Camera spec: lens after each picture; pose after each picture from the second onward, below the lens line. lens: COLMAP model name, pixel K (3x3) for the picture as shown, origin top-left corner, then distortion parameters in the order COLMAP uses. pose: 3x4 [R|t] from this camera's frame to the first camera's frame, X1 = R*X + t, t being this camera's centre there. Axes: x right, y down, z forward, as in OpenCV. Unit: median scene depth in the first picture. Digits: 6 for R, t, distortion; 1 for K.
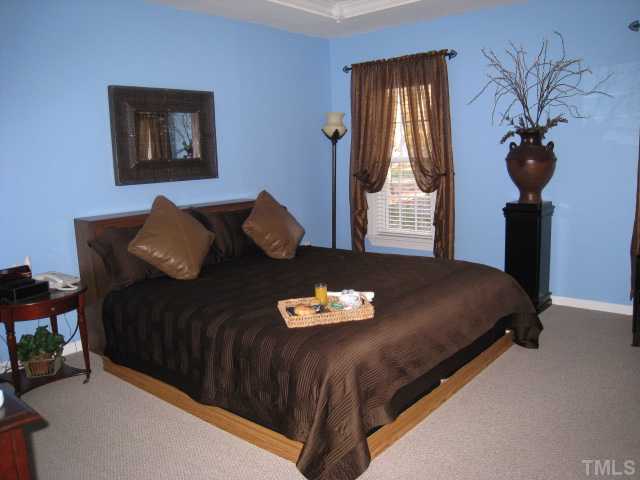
lens RADIAL K [[516.8, 0, 320.0], [0, 516.8, 240.0], [0, 0, 1]] dist [-0.156961, 0.085800]
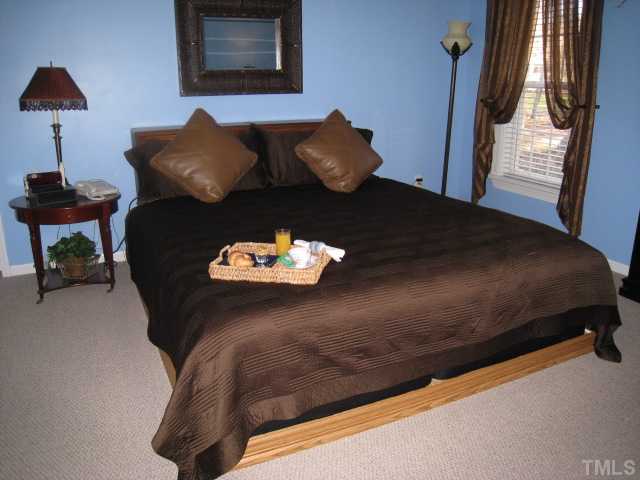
lens RADIAL K [[516.8, 0, 320.0], [0, 516.8, 240.0], [0, 0, 1]] dist [-0.156961, 0.085800]
pose [[0.913952, 0.152957, -0.375895, 0.207010], [-0.094850, 0.981109, 0.168608, -0.022774], [0.394583, -0.118446, 0.911194, 0.168107]]
